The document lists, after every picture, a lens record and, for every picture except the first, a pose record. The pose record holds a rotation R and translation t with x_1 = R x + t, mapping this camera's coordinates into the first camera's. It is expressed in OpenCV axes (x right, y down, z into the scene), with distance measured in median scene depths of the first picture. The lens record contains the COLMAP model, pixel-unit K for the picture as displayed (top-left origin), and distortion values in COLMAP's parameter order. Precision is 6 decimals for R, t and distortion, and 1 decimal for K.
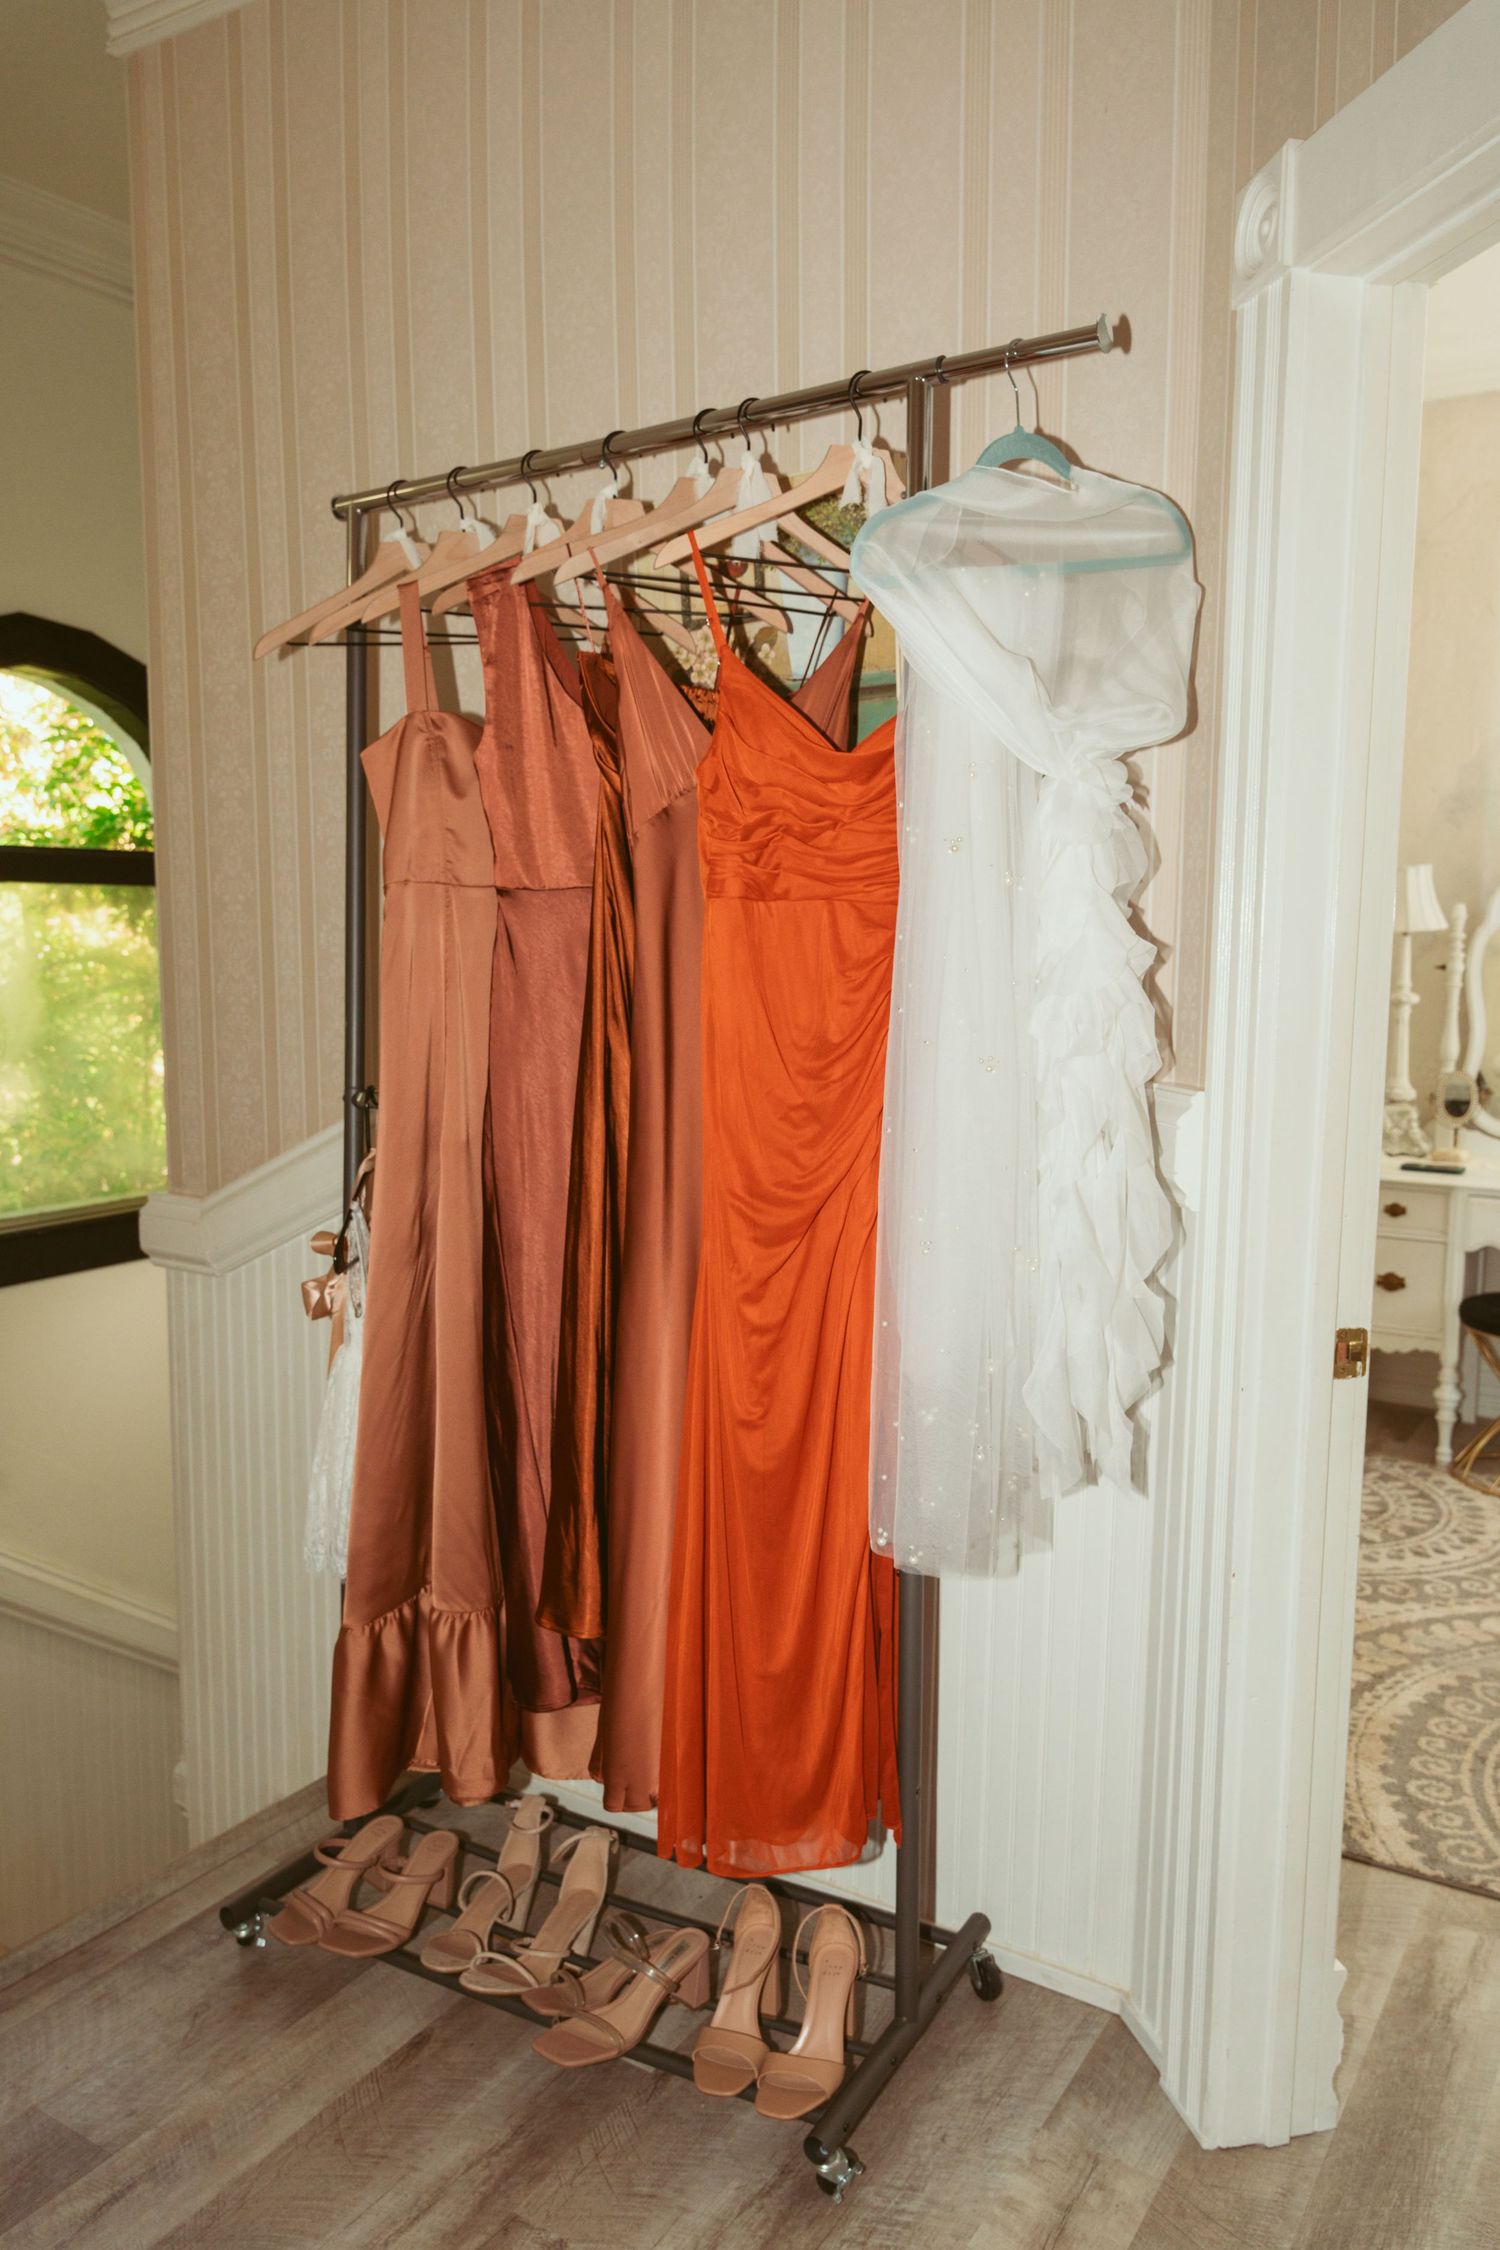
lens RADIAL K [[1680.6, 0, 753.4], [0, 1680.6, 1128.7], [0, 0, 1]] dist [-0.027595, 0.000380]
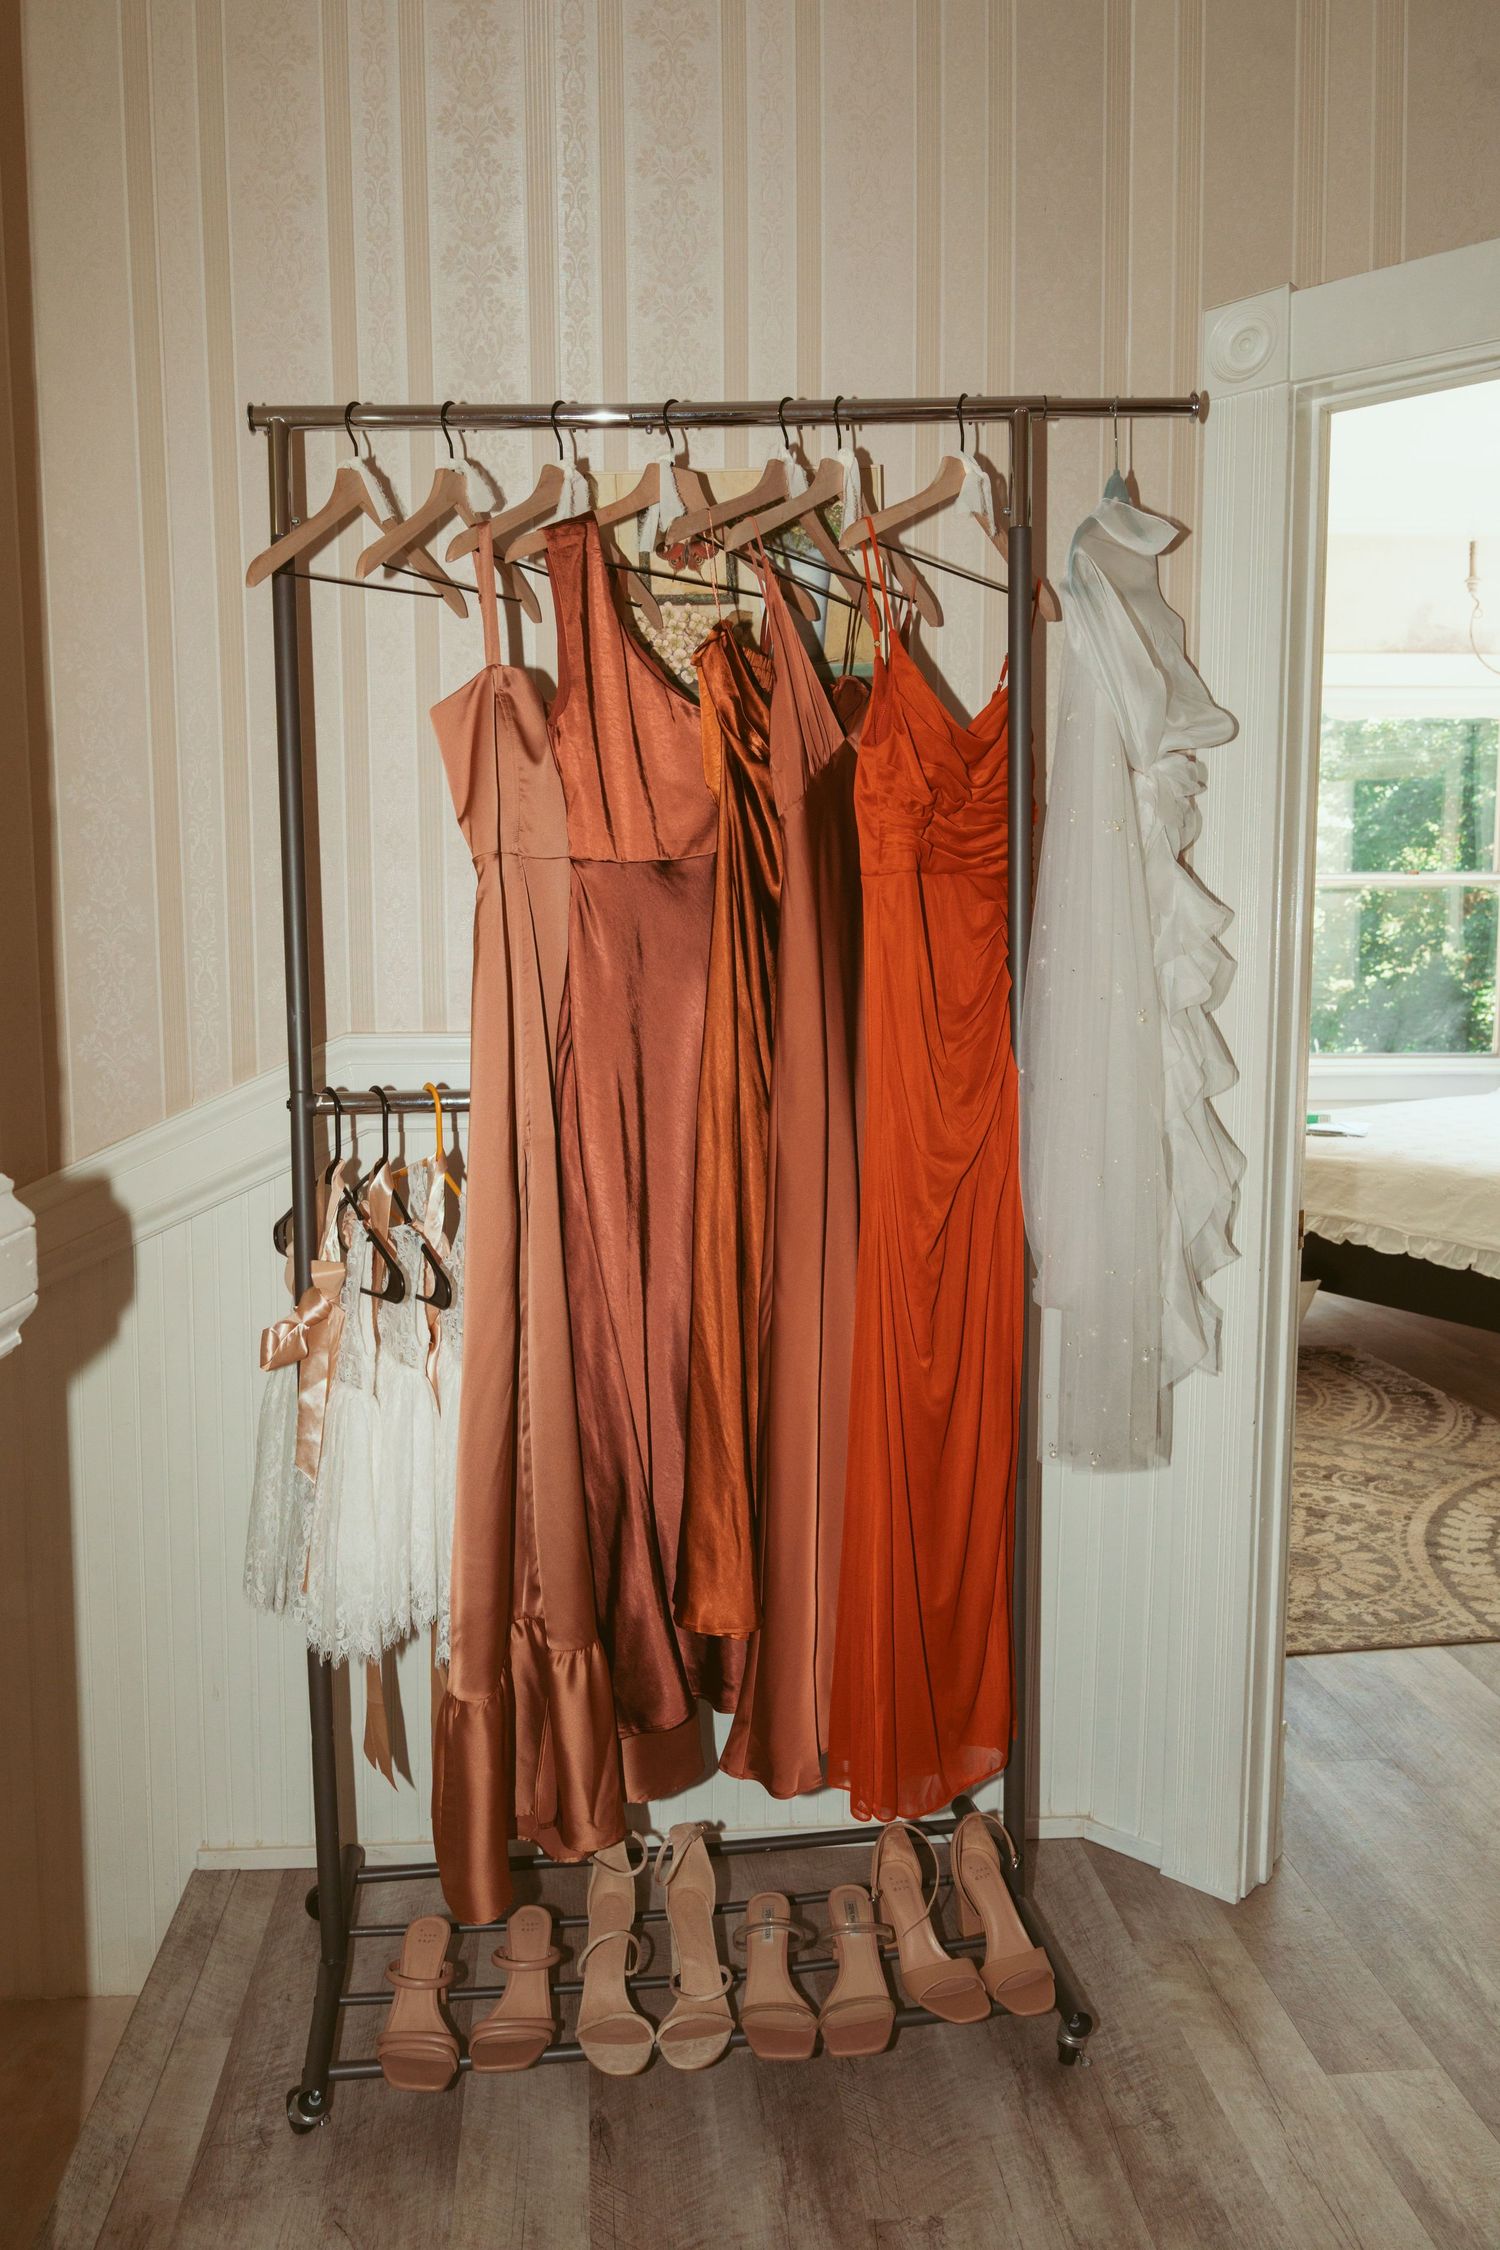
lens RADIAL K [[1538.9, 0, 749.4], [0, 1538.9, 1116.4], [0, 0, 1]] dist [-0.011528, -0.003534]
pose [[0.799710, -0.075990, 0.595558, -0.619266], [0.085604, 0.996255, 0.012169, -0.004573], [-0.594253, 0.041250, 0.803220, 0.271740]]
